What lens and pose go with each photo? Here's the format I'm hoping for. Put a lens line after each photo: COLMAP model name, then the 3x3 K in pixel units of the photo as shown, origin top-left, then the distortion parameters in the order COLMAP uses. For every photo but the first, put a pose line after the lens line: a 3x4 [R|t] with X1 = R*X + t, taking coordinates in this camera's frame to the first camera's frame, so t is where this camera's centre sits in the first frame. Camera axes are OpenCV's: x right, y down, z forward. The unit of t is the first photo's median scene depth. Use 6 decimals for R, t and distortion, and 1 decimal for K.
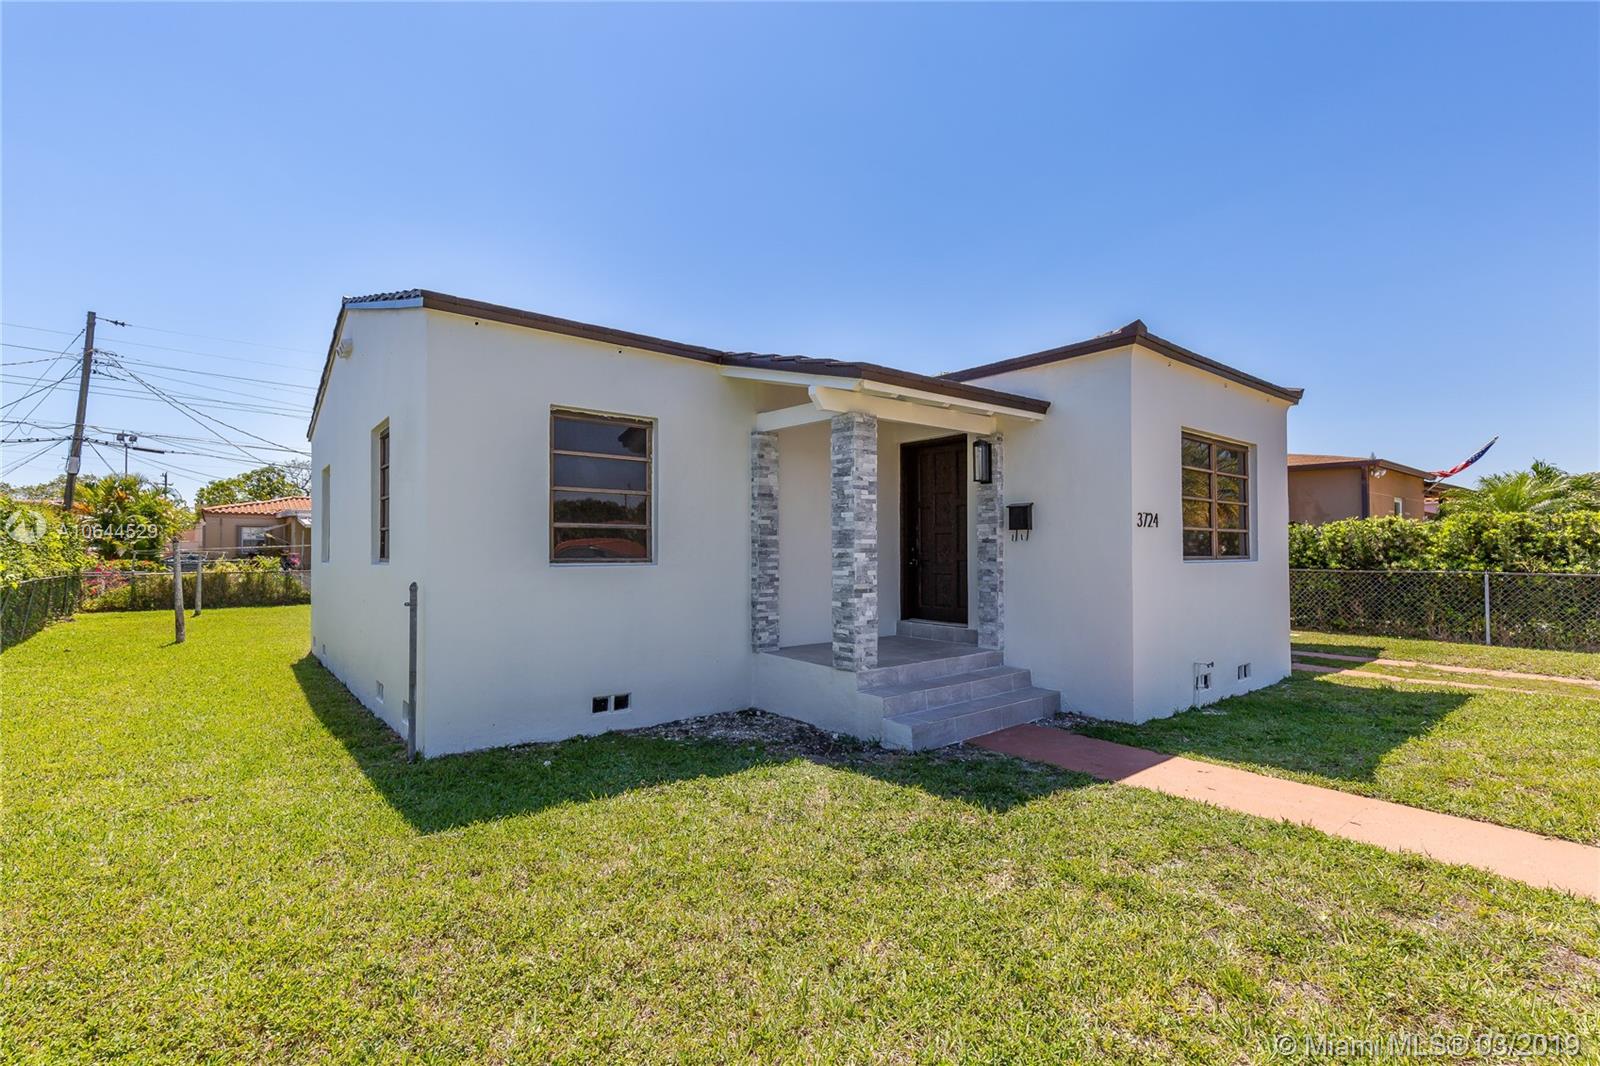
lens RADIAL K [[733.3, 0, 801.0], [0, 733.3, 538.5], [0, 0, 1]] dist [-0.001165, -0.000132]
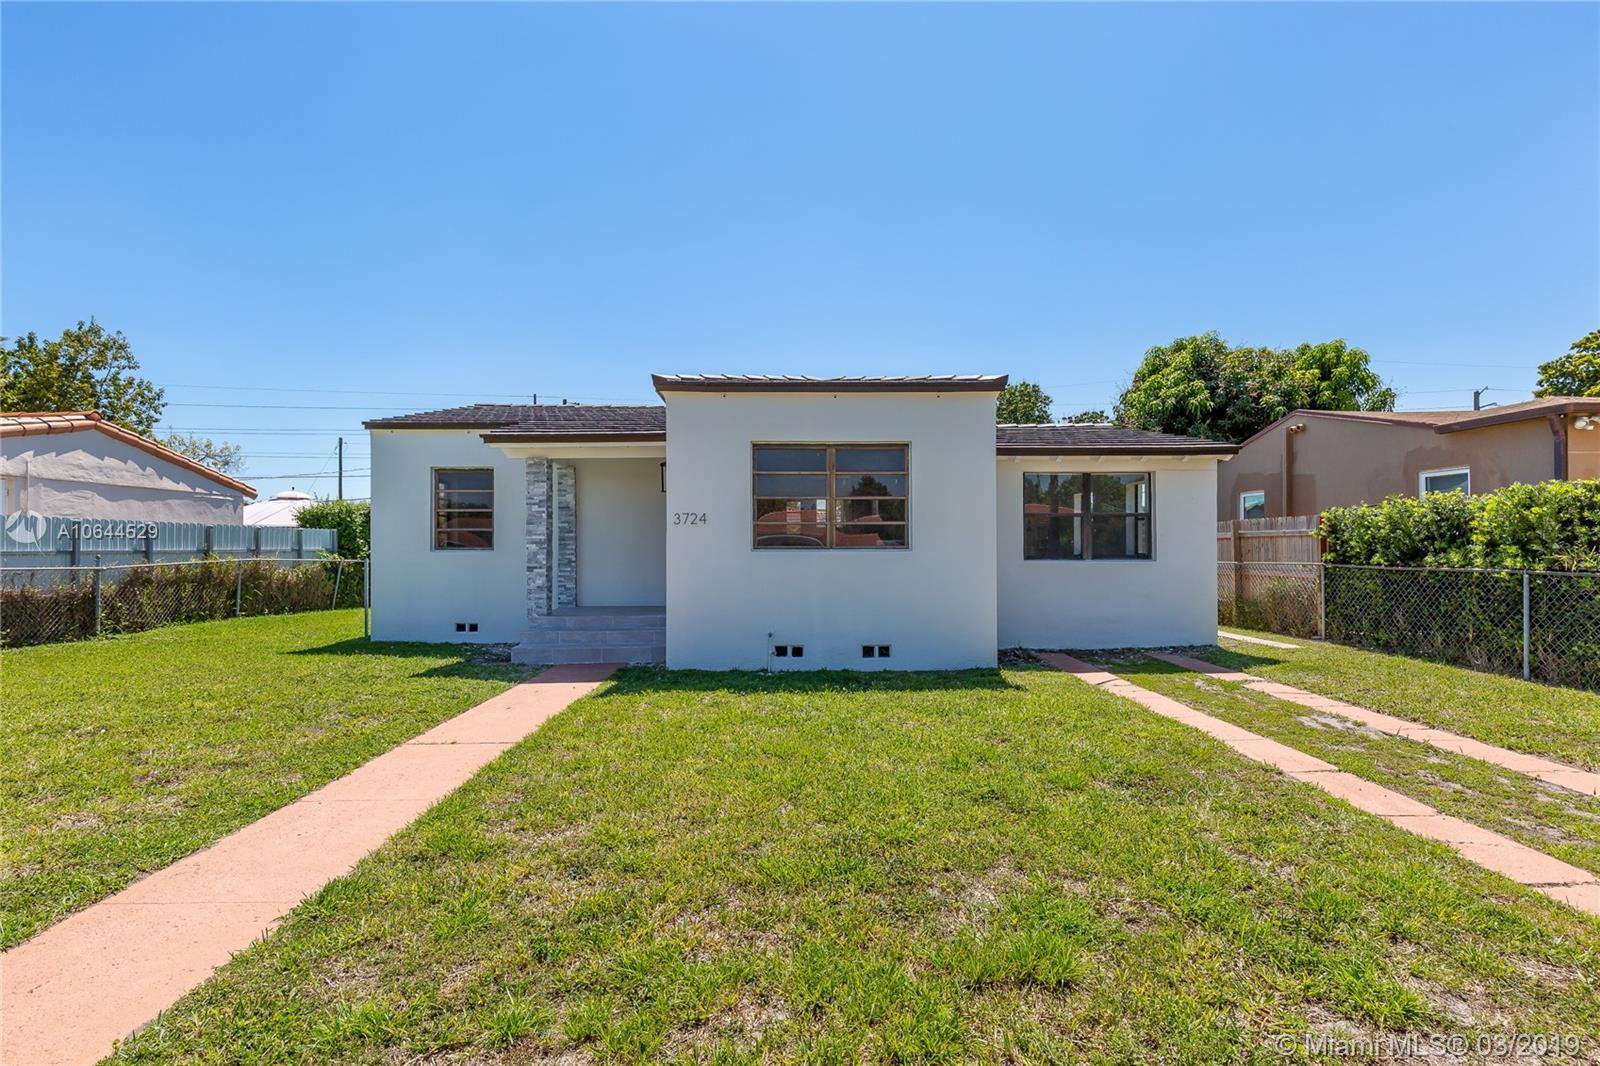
lens RADIAL K [[733.3, 0, 803.9], [0, 733.3, 539.4], [0, 0, 1]] dist [-0.001165, -0.000132]
pose [[0.783872, -0.007572, -0.620876, 1.510382], [0.012929, 0.999908, 0.004129, 0.009972], [0.620787, -0.011264, 0.783898, 0.098112]]
